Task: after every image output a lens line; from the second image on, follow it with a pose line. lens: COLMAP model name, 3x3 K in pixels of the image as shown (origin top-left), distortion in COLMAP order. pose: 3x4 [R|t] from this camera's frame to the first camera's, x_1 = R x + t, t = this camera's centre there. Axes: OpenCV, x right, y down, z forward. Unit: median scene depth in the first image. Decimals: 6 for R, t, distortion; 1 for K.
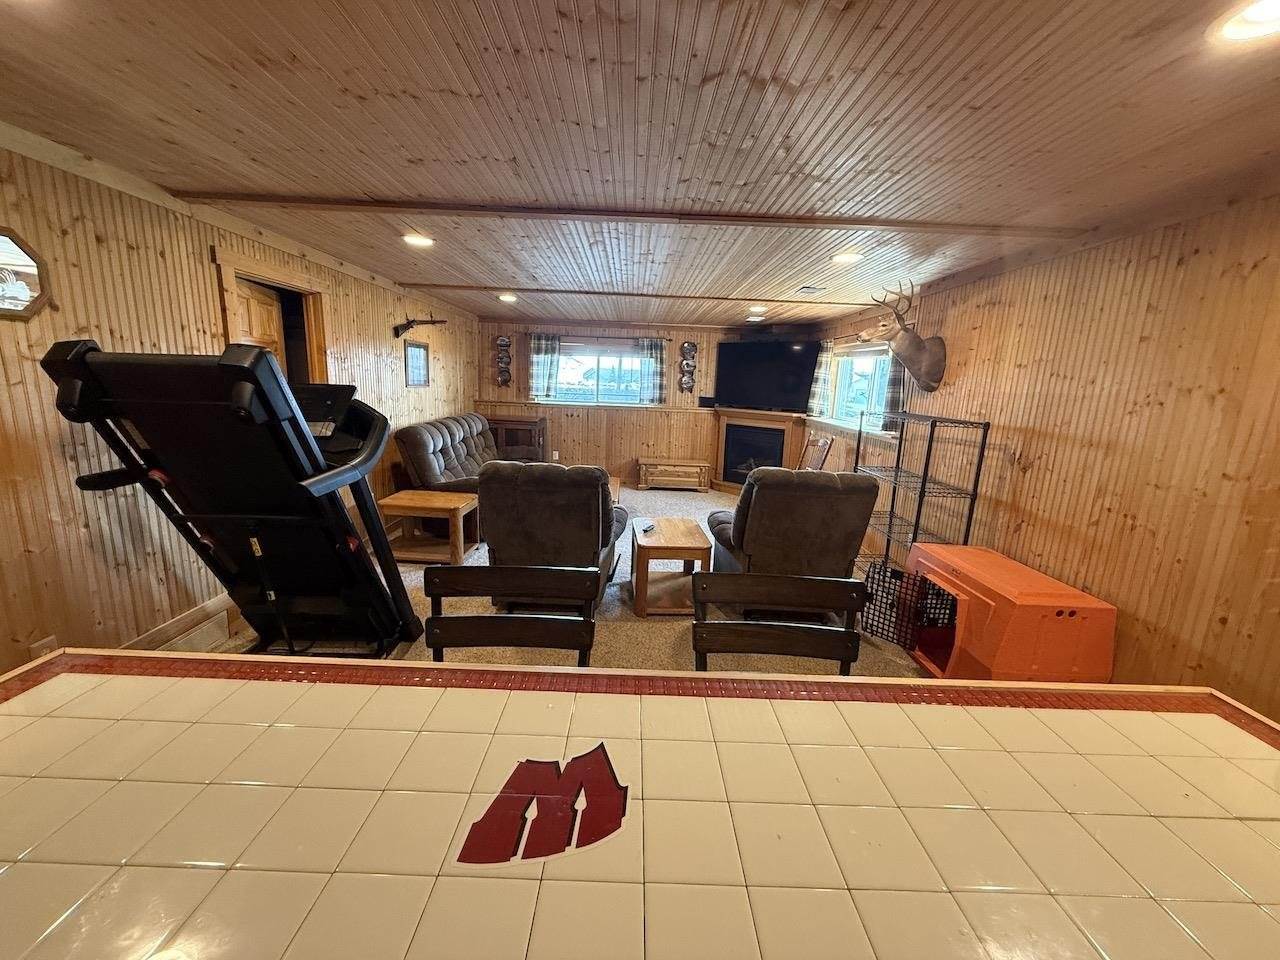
lens RADIAL K [[509.5, 0, 640.0], [0, 509.5, 480.0], [0, 0, 1]] dist [-0.000977, 0.000045]
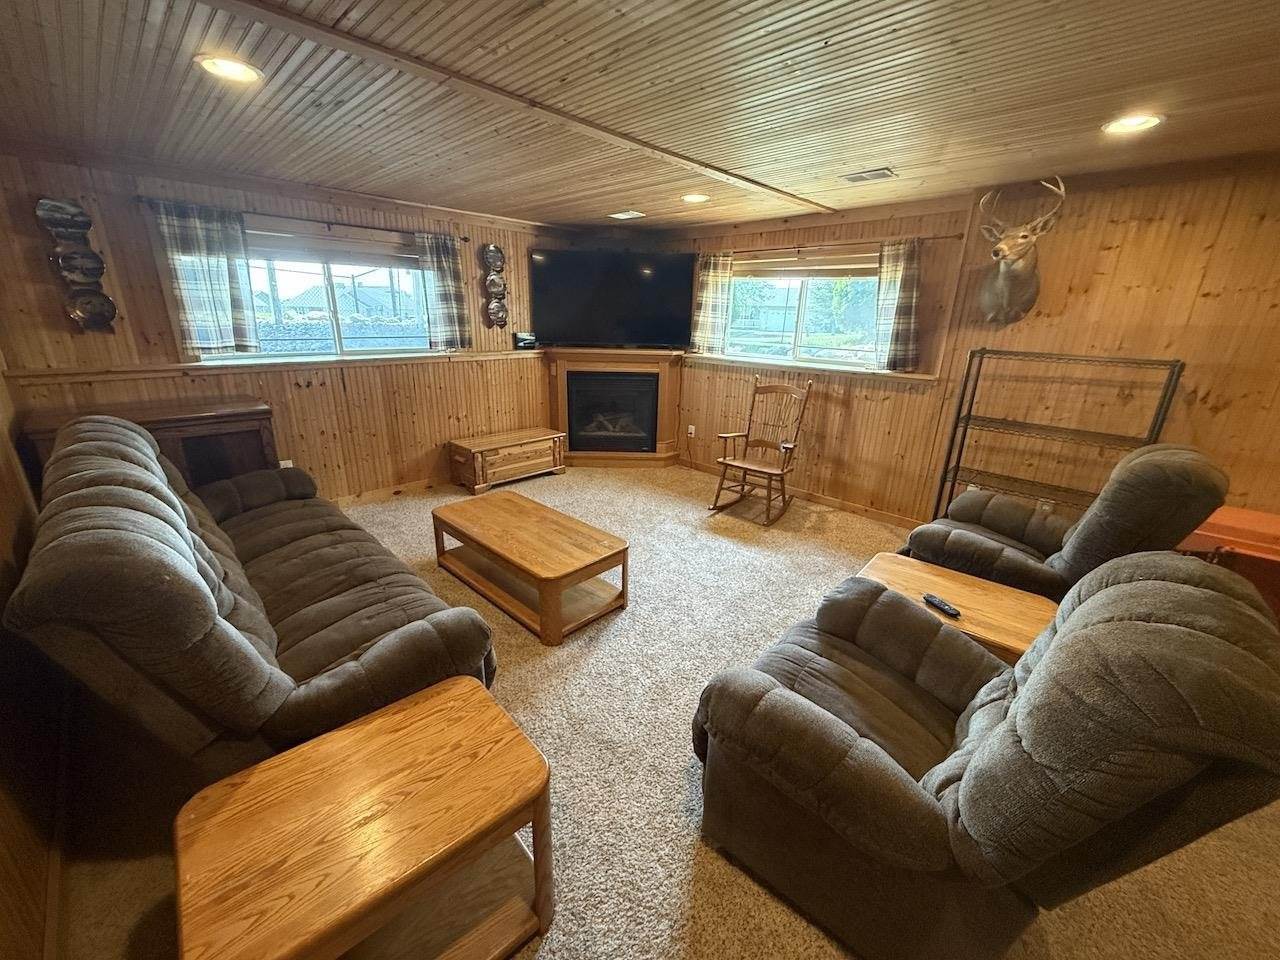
lens RADIAL K [[509.5, 0, 640.0], [0, 509.5, 480.0], [0, 0, 1]] dist [-0.000977, 0.000045]
pose [[0.709775, -0.240769, 0.662004, -0.295267], [0.140812, 0.969302, 0.201559, -0.103985], [-0.690211, -0.049844, 0.721889, 0.465569]]
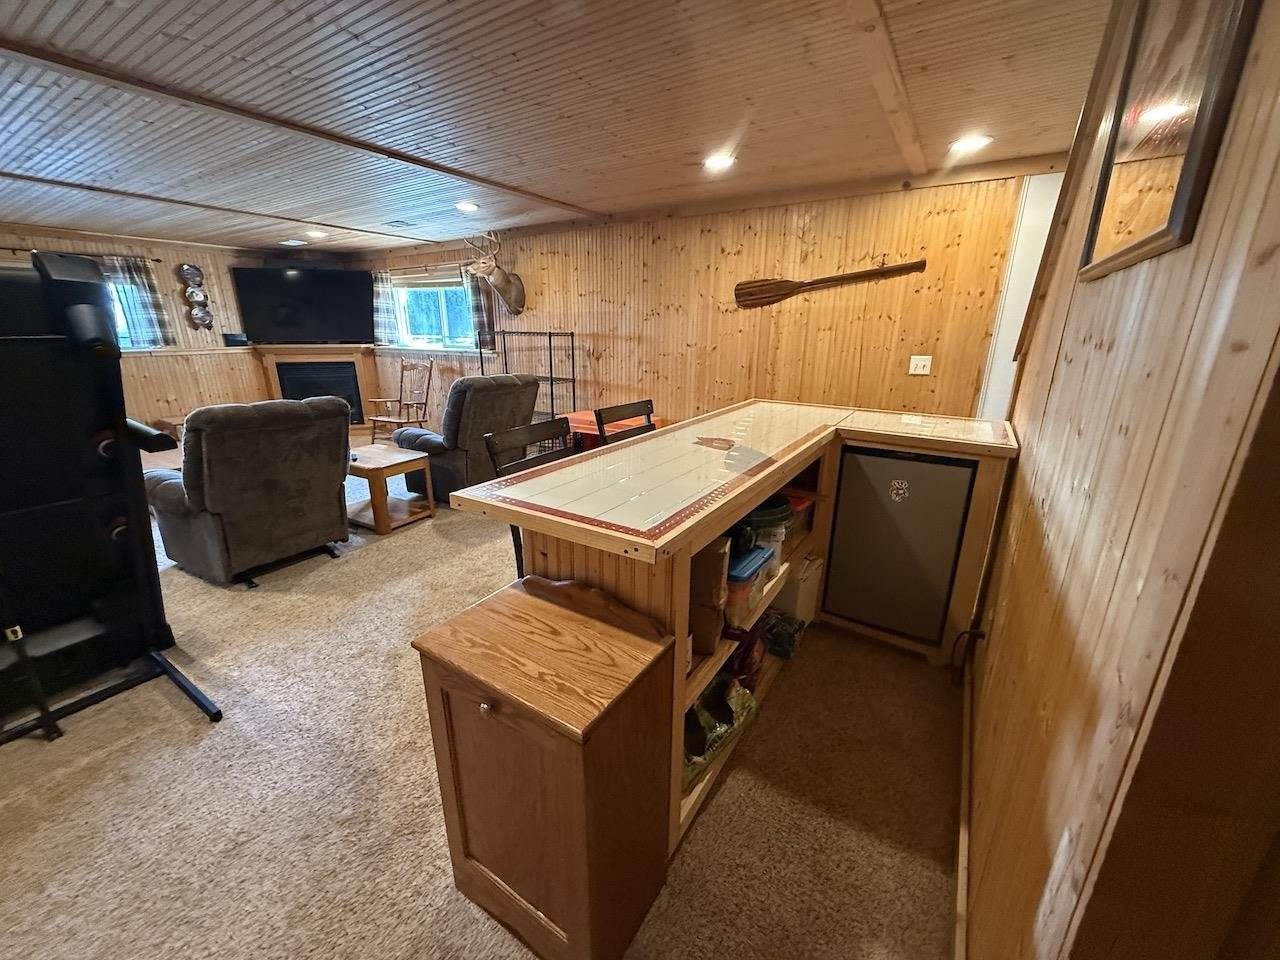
lens RADIAL K [[509.5, 0, 640.0], [0, 509.5, 480.0], [0, 0, 1]] dist [-0.000977, 0.000045]
pose [[0.547670, -0.280808, 0.788165, -0.272829], [0.181970, 0.959426, 0.215380, 0.012030], [-0.816667, 0.025465, 0.576548, -0.035437]]
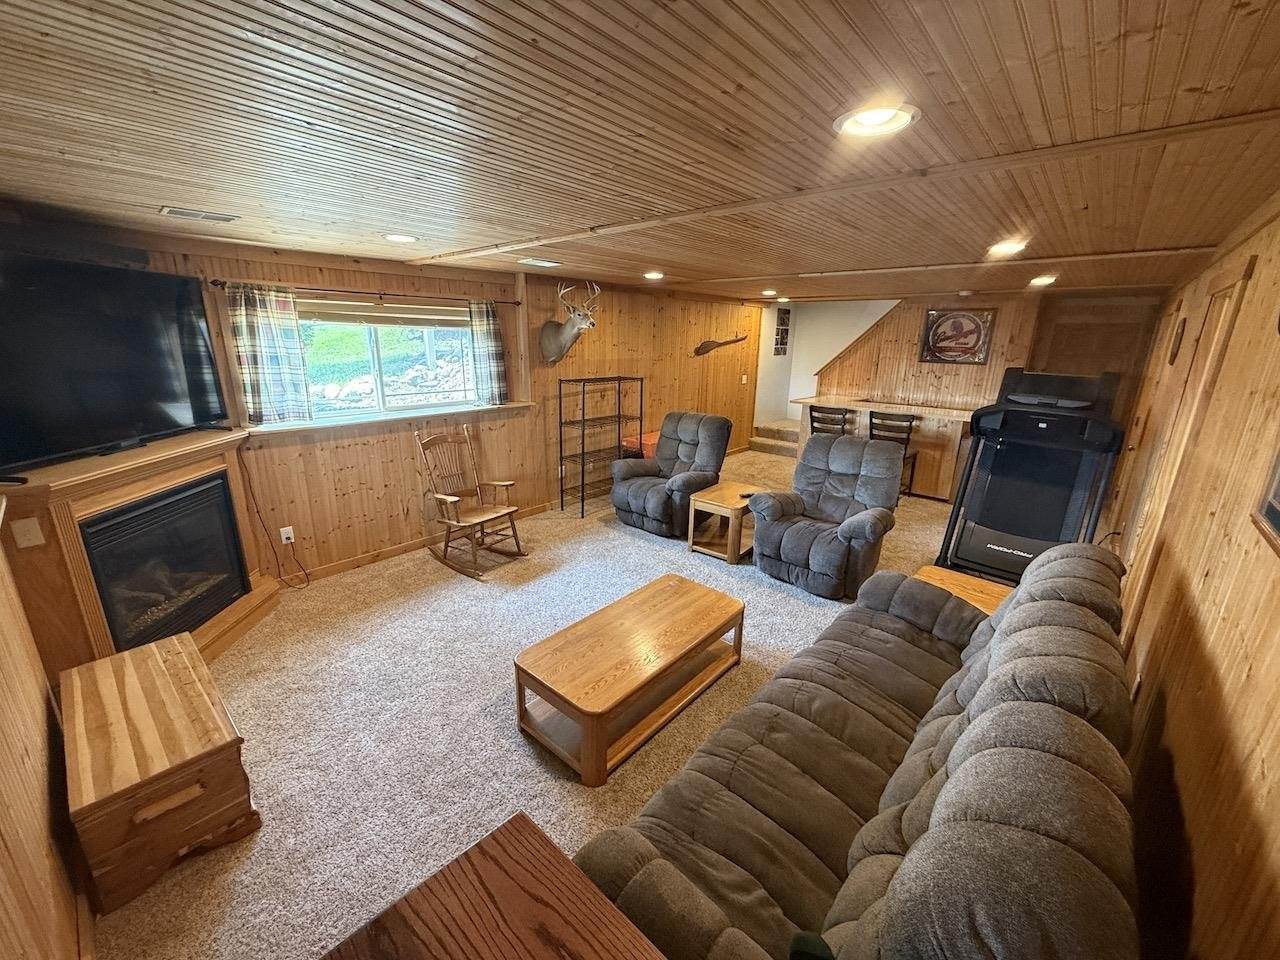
lens RADIAL K [[509.5, 0, 640.0], [0, 509.5, 480.0], [0, 0, 1]] dist [-0.000977, 0.000045]
pose [[-0.736208, -0.232689, 0.635494, -0.308874], [0.086977, 0.898712, 0.429828, -0.267590], [-0.671142, 0.371716, -0.641401, 1.080310]]
